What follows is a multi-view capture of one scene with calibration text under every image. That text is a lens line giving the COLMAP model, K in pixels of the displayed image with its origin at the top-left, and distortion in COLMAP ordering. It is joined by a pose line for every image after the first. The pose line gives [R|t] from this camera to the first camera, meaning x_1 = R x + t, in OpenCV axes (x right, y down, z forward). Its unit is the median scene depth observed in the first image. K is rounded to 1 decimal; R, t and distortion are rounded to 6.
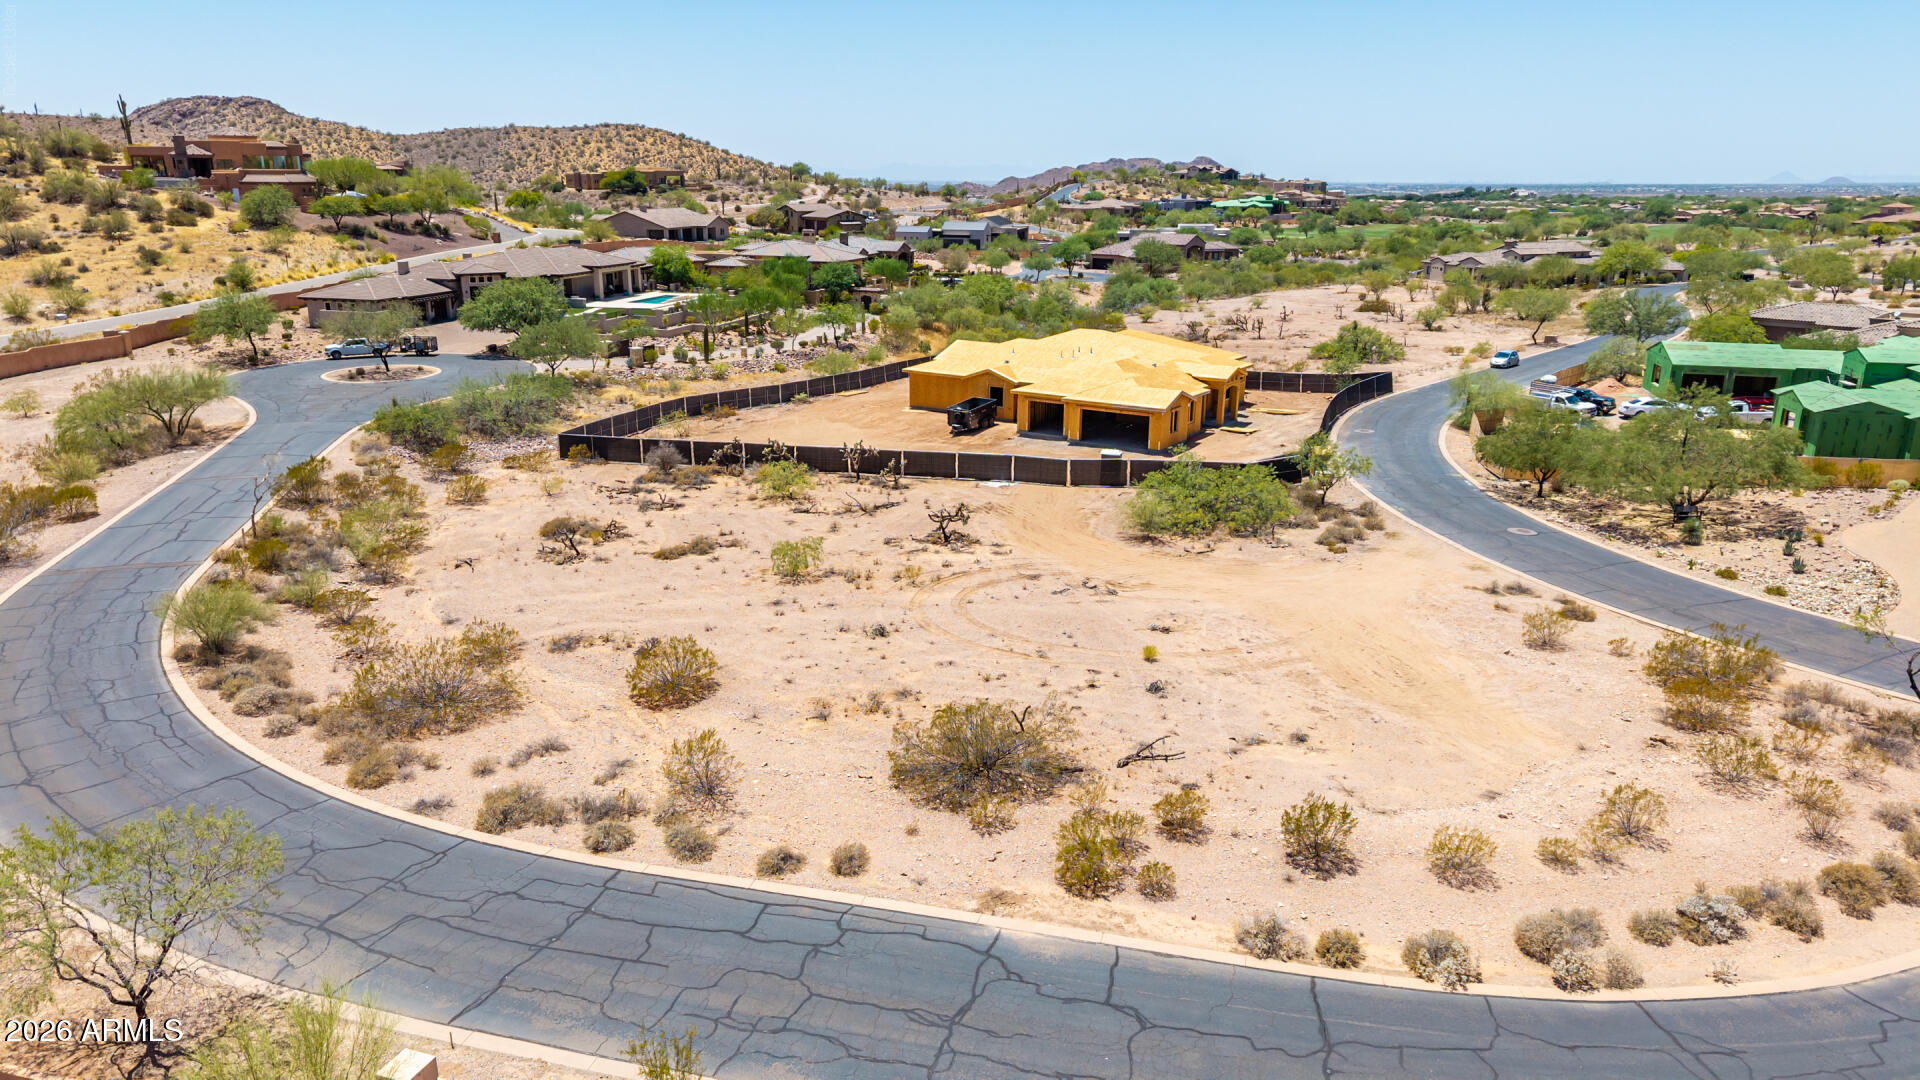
lens RADIAL K [[1285.3, 0, 953.5], [0, 1285.3, 529.6], [0, 0, 1]] dist [0.027673, -0.027727]
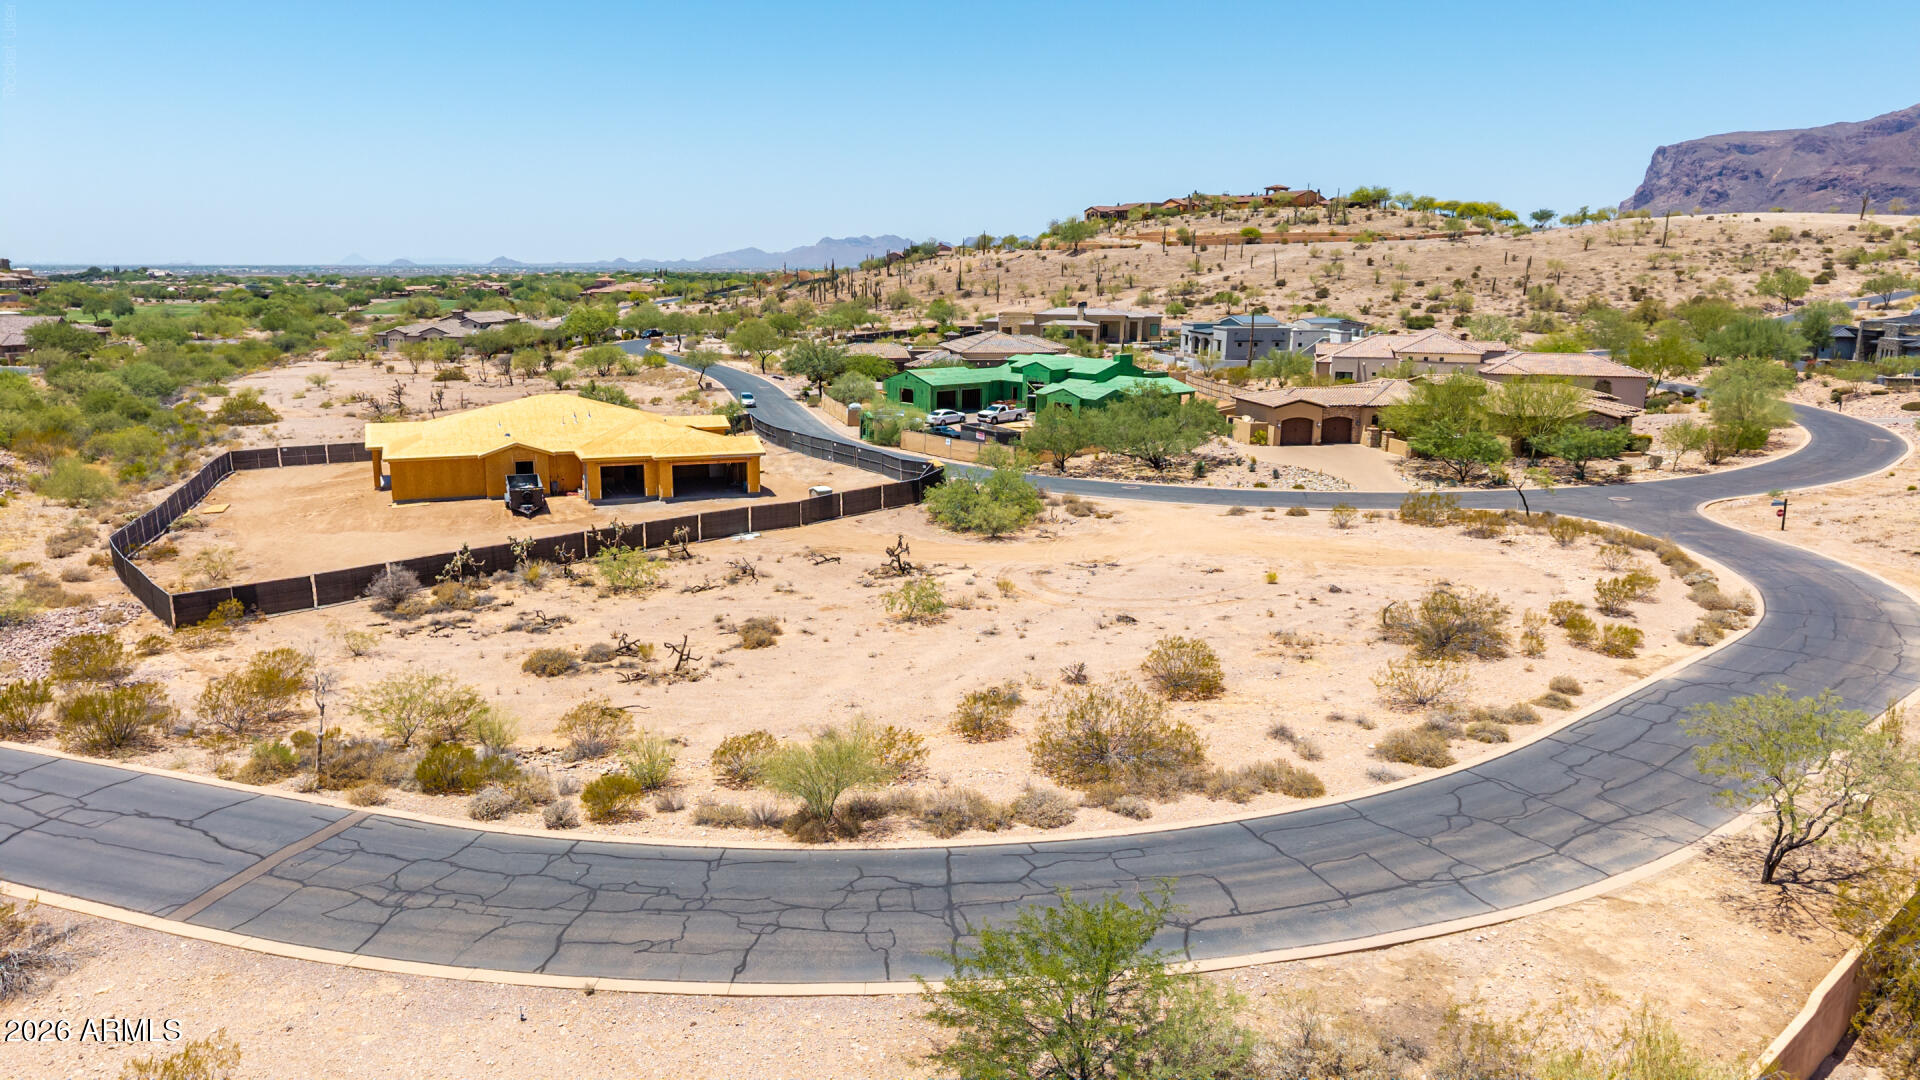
lens RADIAL K [[1285.3, 0, 949.9], [0, 1285.3, 545.1], [0, 0, 1]] dist [0.027673, -0.027727]
pose [[0.557326, -0.176328, 0.811354, -0.700466], [0.215313, 0.974454, 0.063874, -0.060337], [-0.801890, 0.139096, 0.581054, 0.300667]]
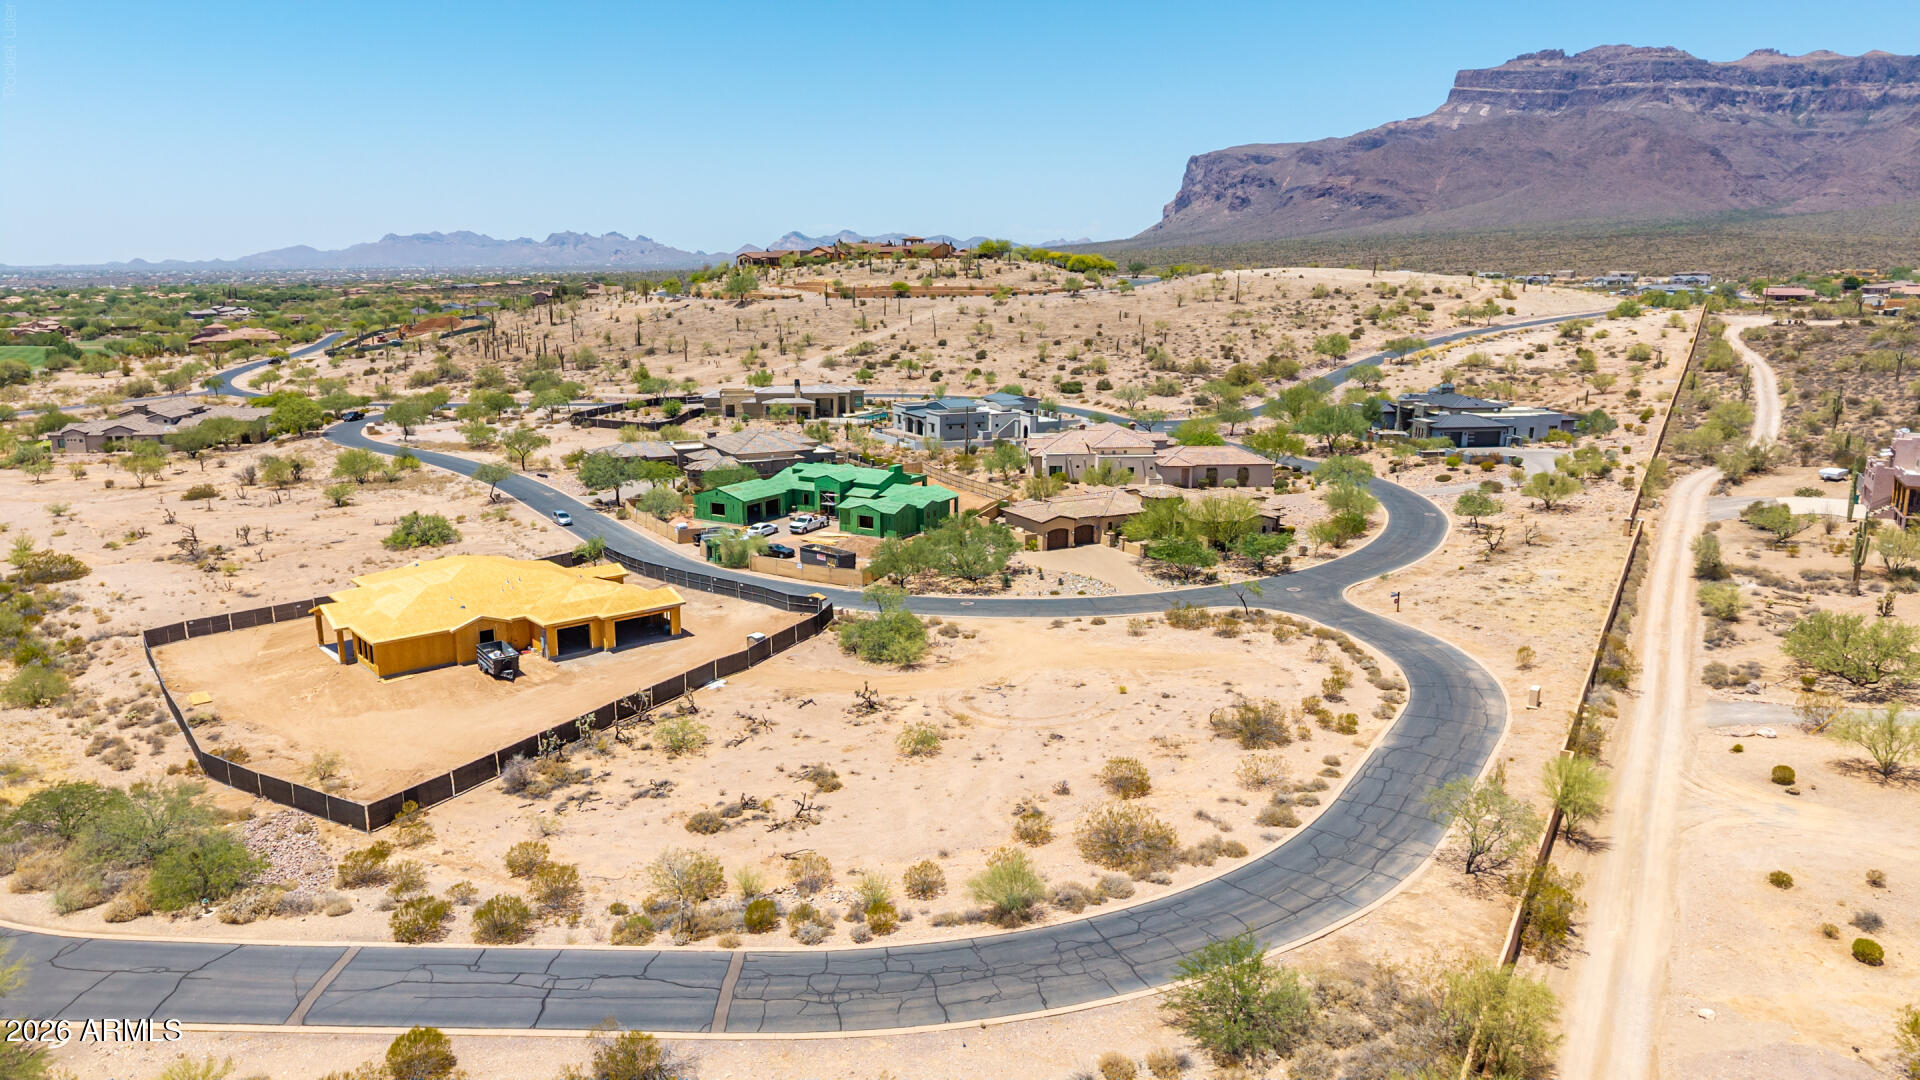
lens RADIAL K [[1285.3, 0, 949.7], [0, 1285.3, 538.8], [0, 0, 1]] dist [0.027673, -0.027727]
pose [[0.280419, -0.206239, 0.937460, -1.102317], [0.257412, 0.957029, 0.133546, -0.294524], [-0.924719, 0.203864, 0.321457, 0.345895]]
